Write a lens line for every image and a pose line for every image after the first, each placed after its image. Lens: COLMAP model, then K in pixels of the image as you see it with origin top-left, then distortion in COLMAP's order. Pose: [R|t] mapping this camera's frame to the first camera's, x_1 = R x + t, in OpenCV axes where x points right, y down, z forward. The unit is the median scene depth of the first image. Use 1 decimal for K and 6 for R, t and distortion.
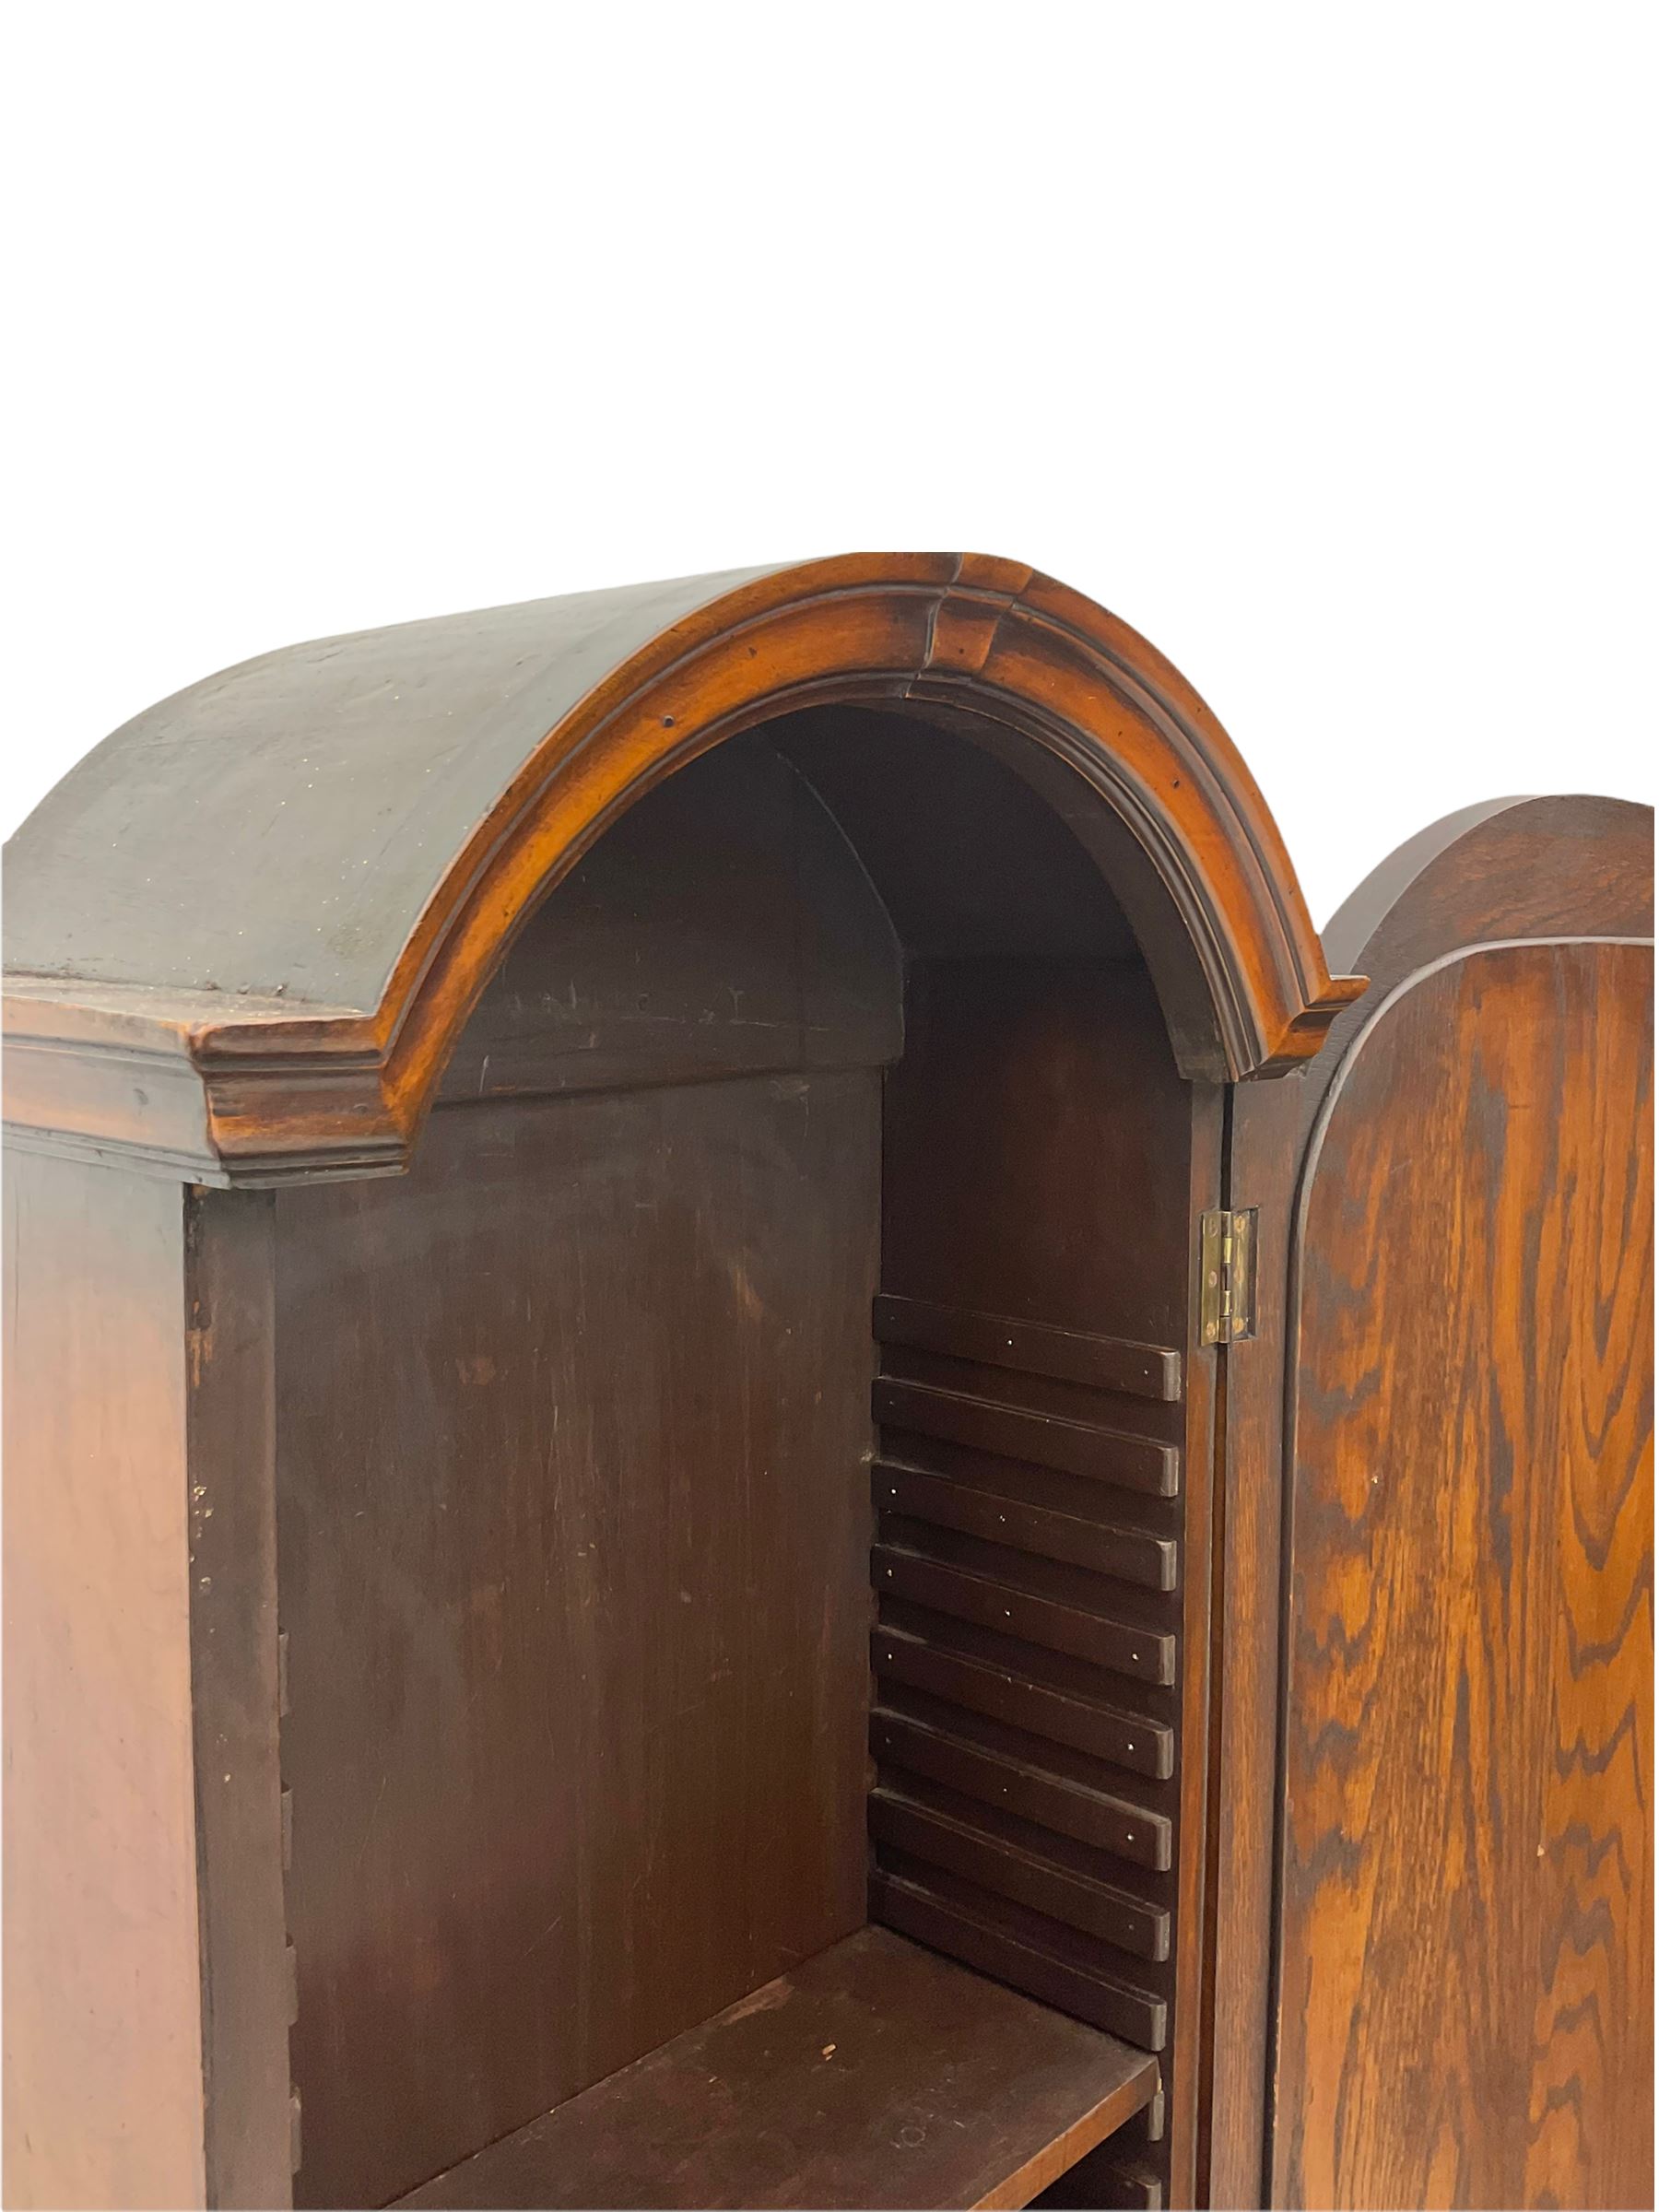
lens RADIAL K [[1852.0, 0, 825.7], [0, 1852.0, 1086.3], [0, 0, 1]] dist [0.061468, -0.144162]
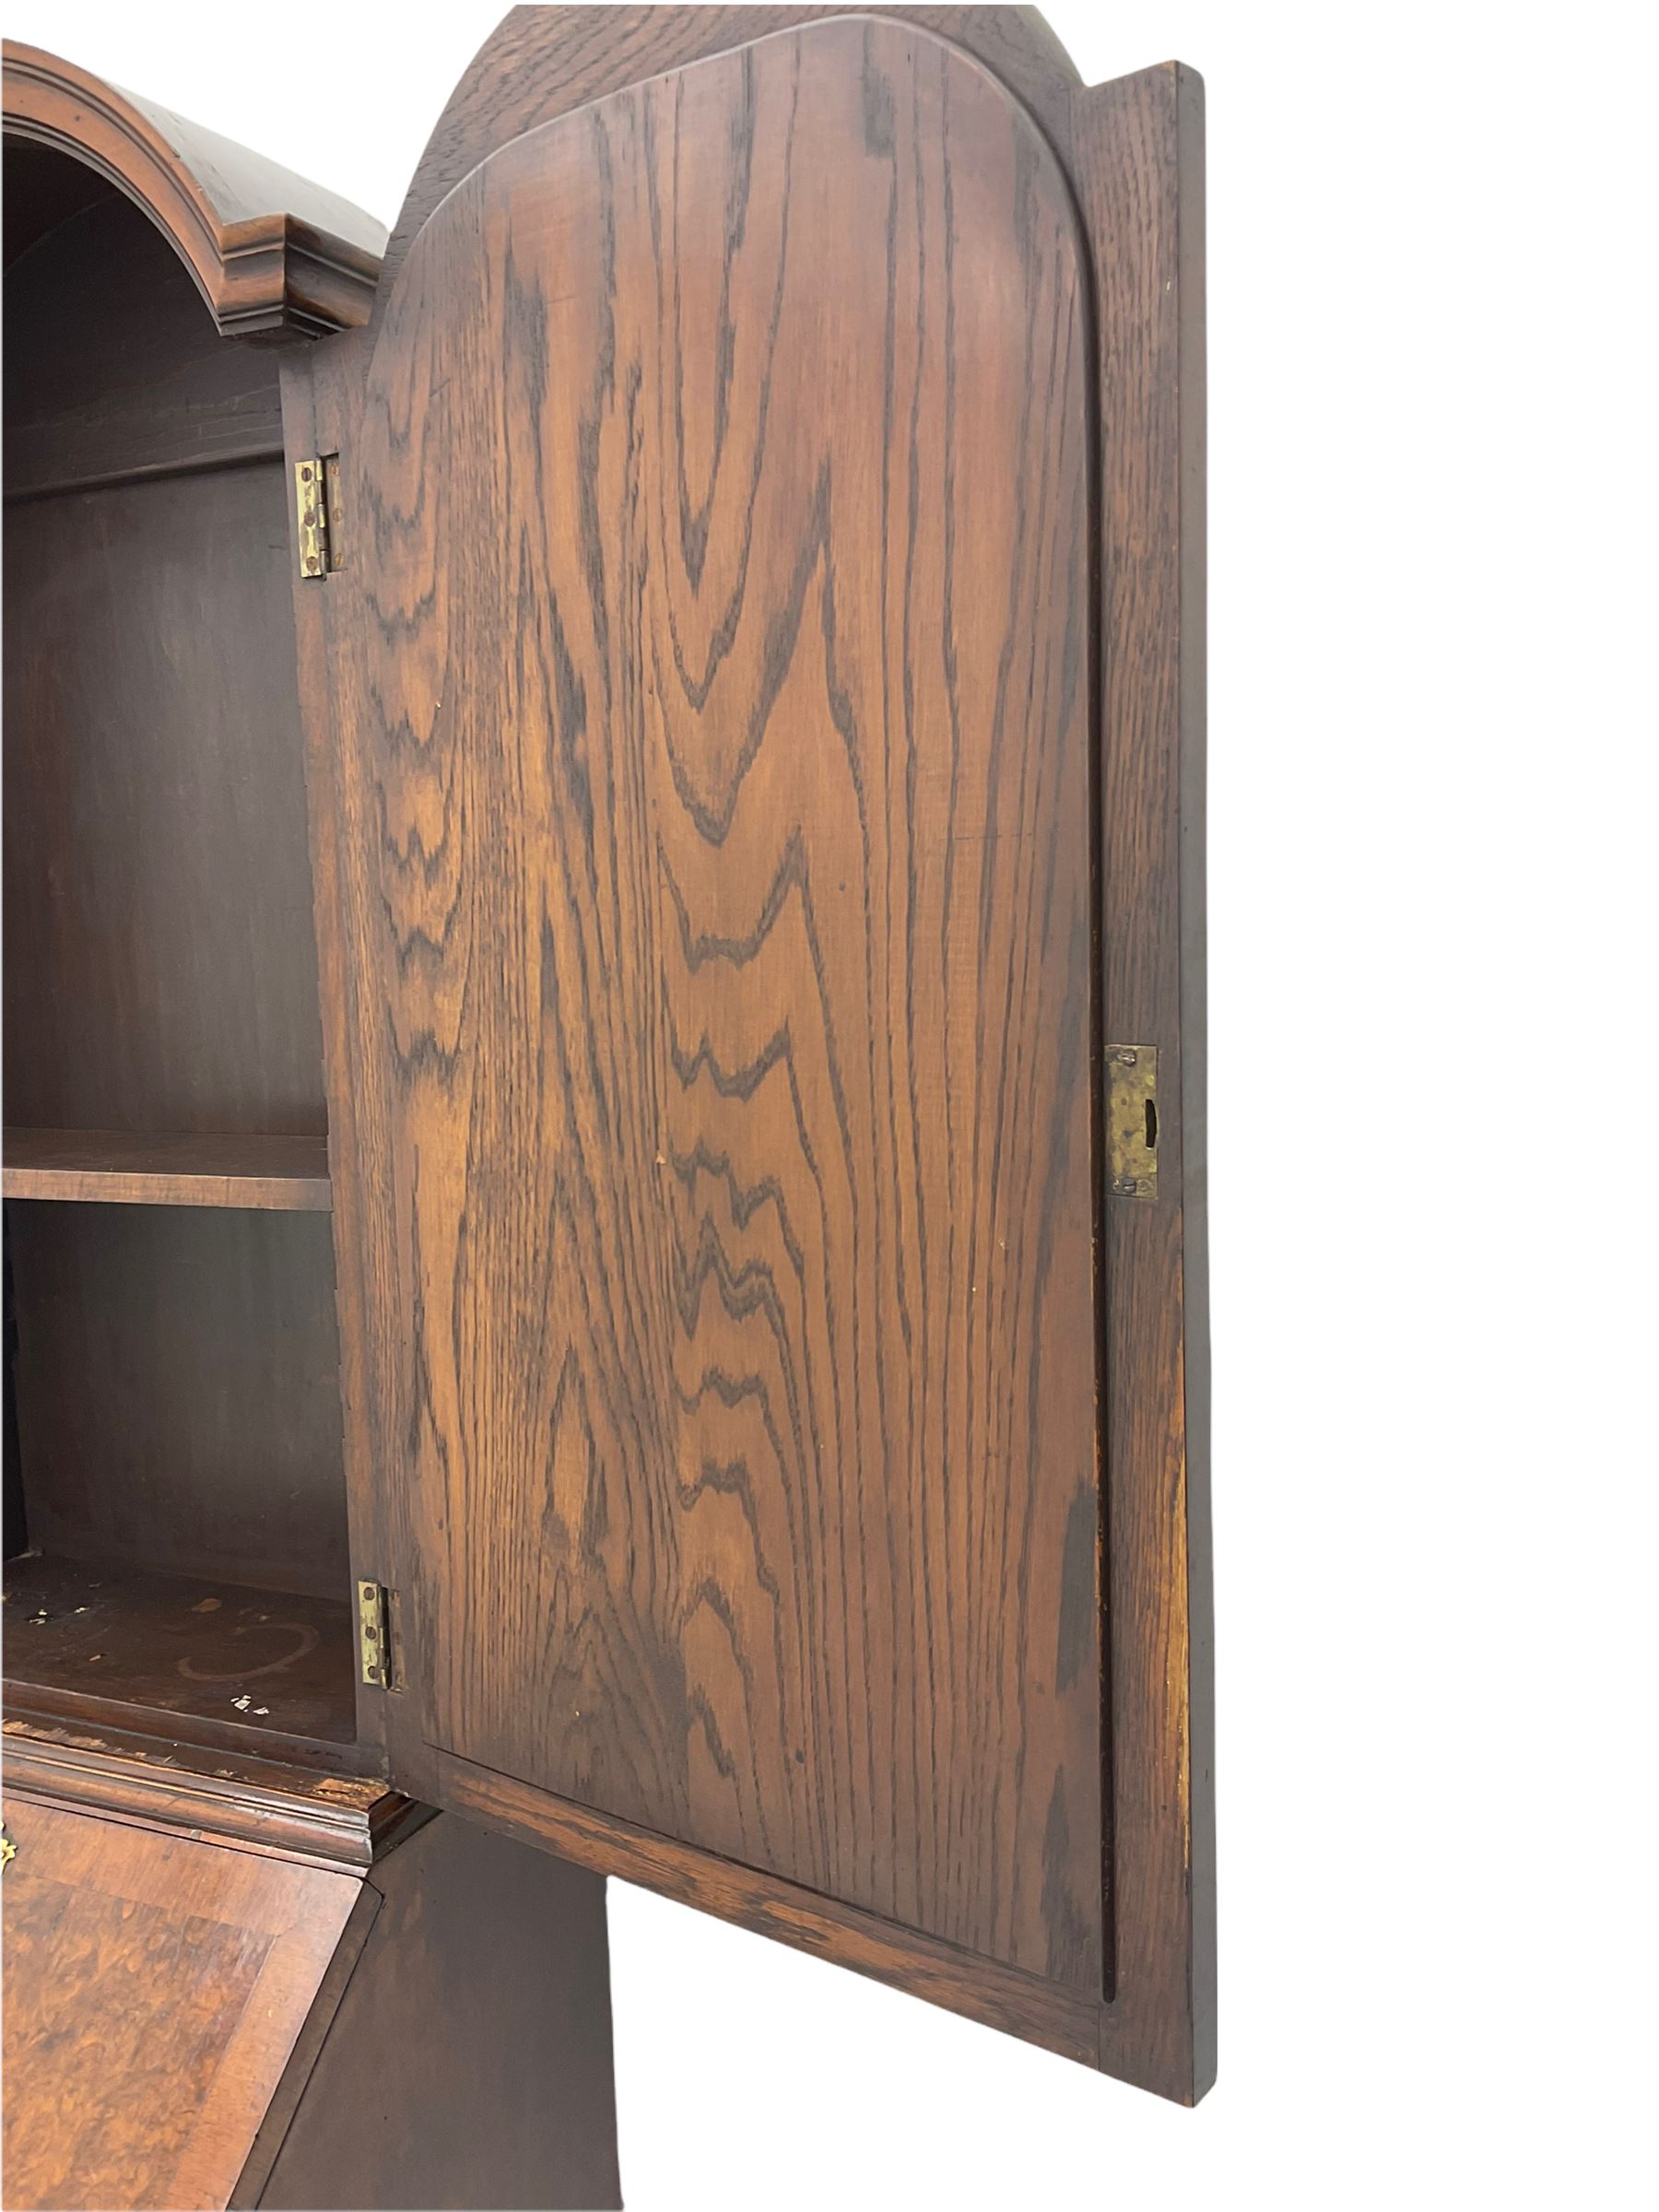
lens RADIAL K [[1825.6, 0, 820.5], [0, 1825.6, 1089.1], [0, 0, 1]] dist [0.135339, -0.311270]
pose [[0.326742, 0.080280, -0.941698, 1.348286], [-0.052435, 0.996391, 0.066749, 0.342781], [0.943658, 0.027568, 0.329773, 0.850755]]
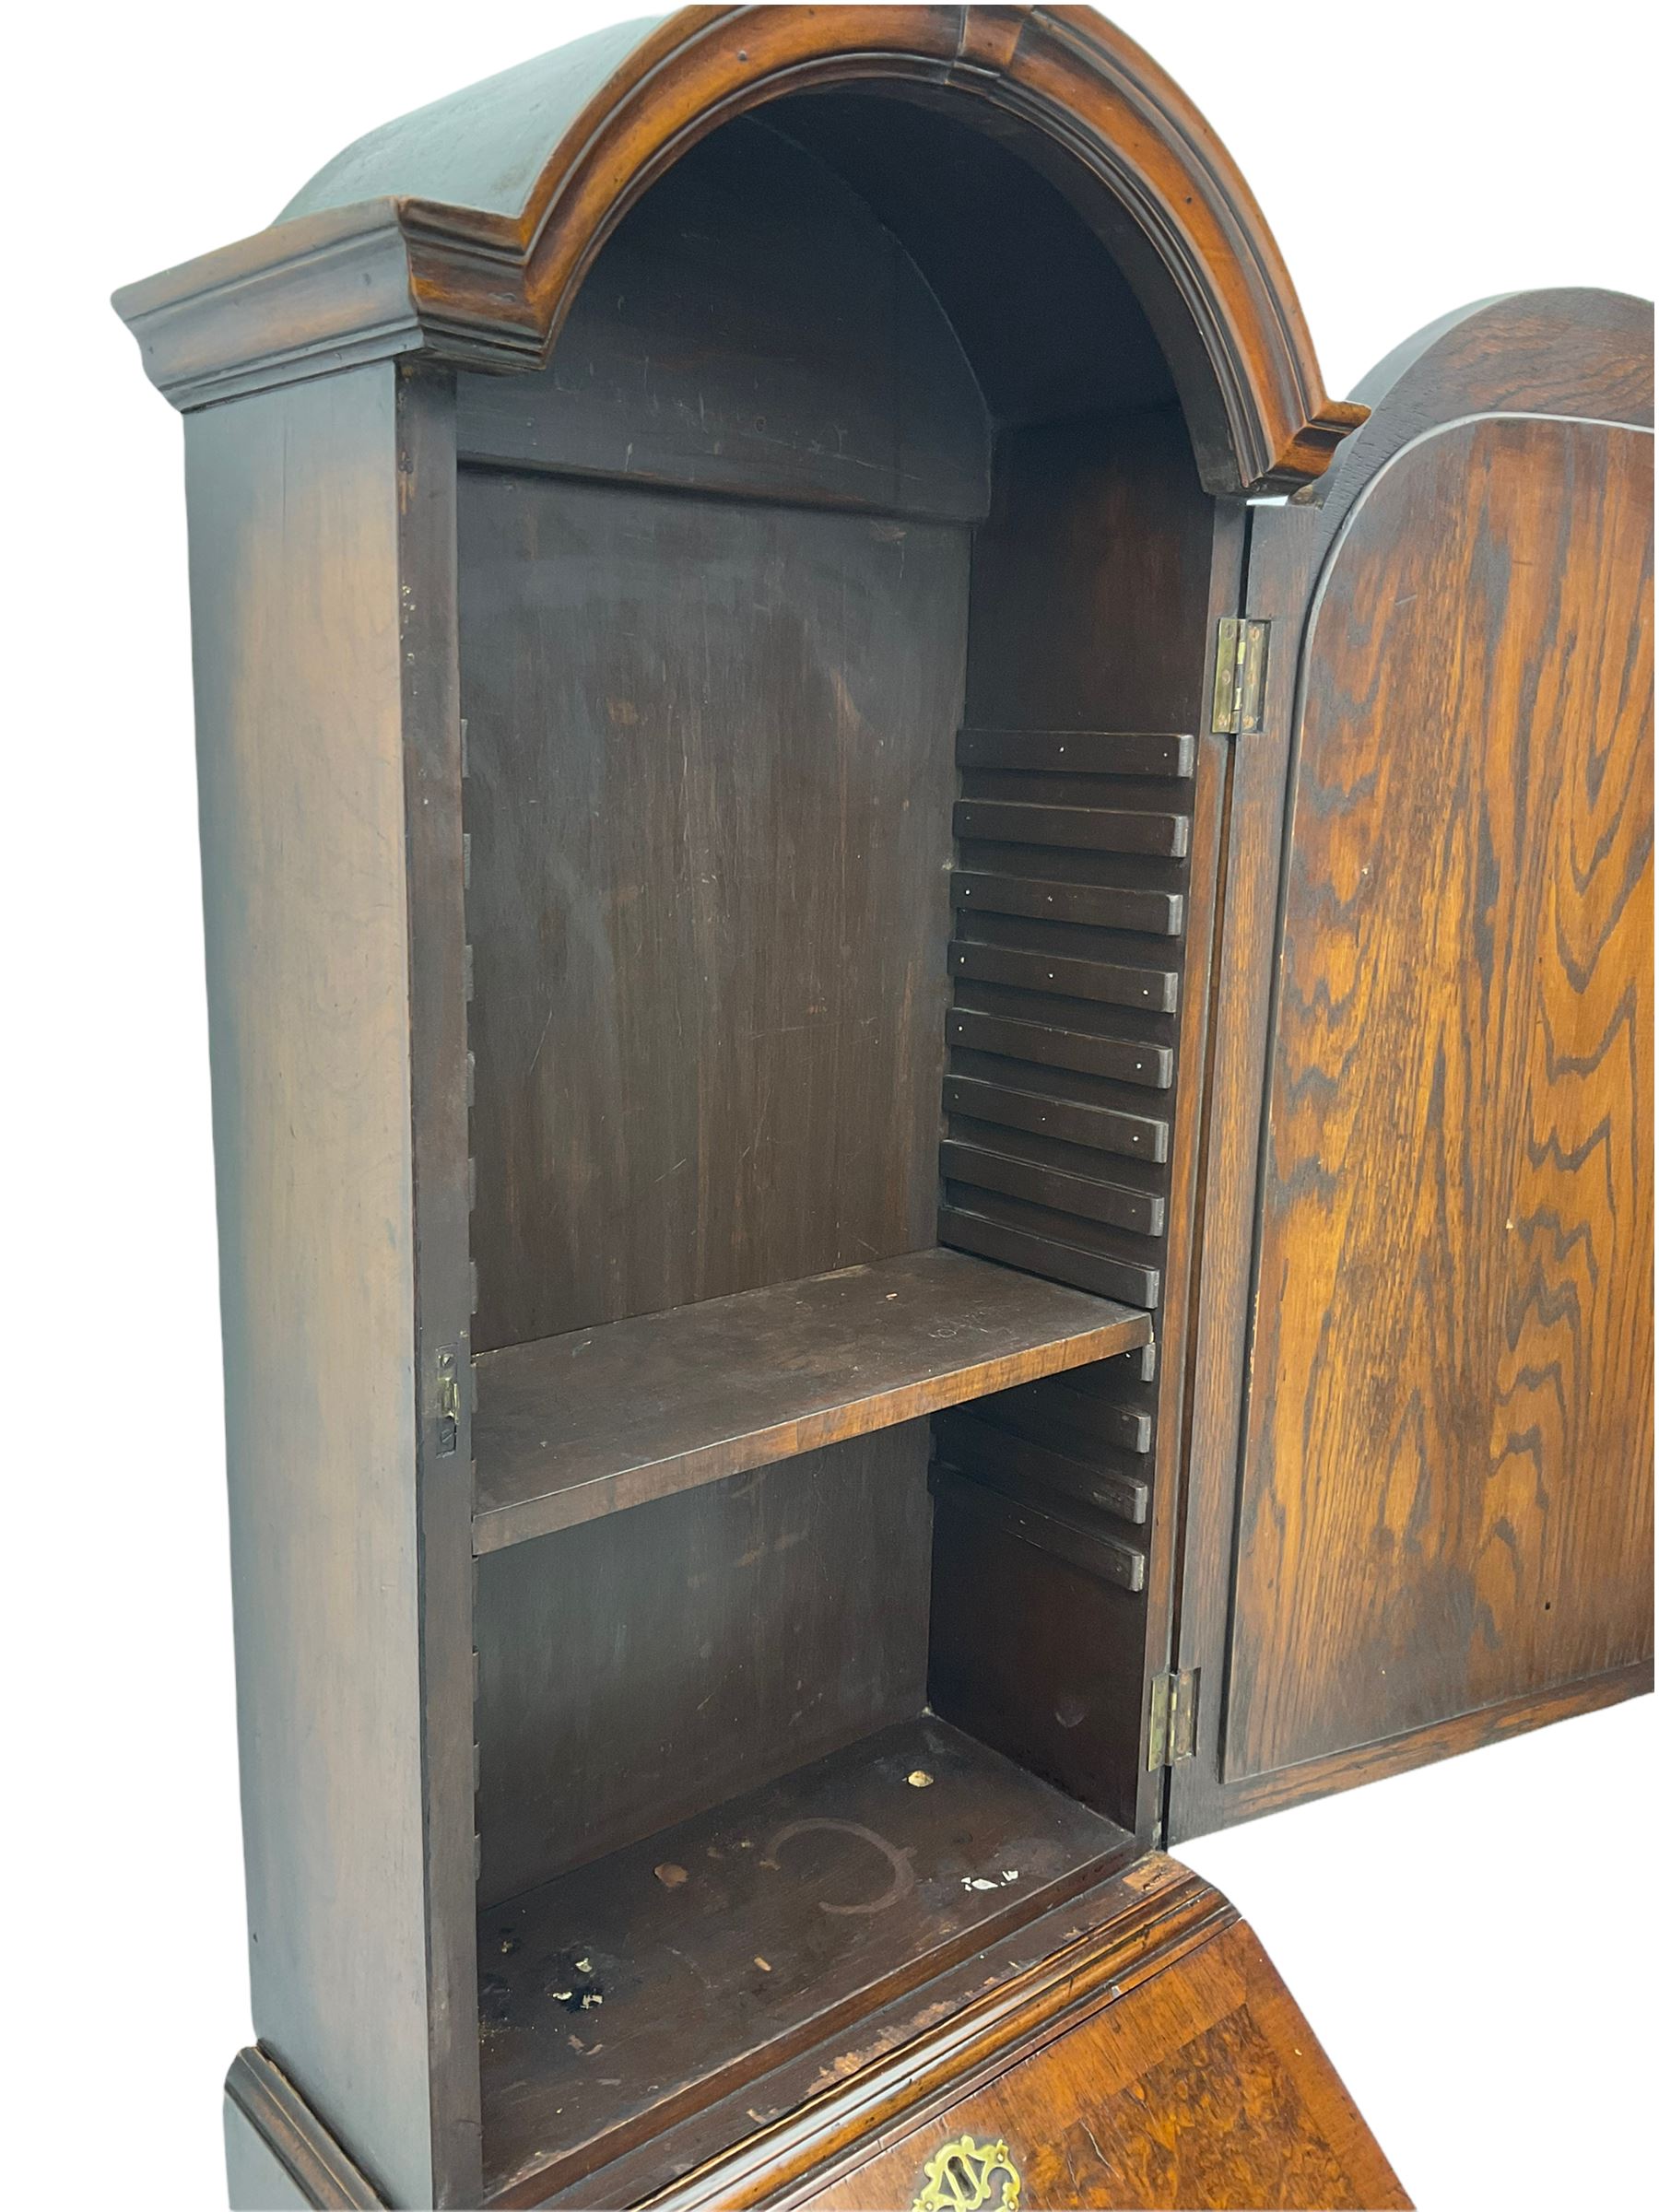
lens RADIAL K [[1825.6, 0, 820.5], [0, 1825.6, 1089.1], [0, 0, 1]] dist [0.135339, -0.311270]
pose [[0.992442, 0.041058, -0.115641, 0.088704], [-0.028179, 0.993434, 0.110885, 0.225306], [0.119434, -0.106789, 0.987082, -0.224137]]
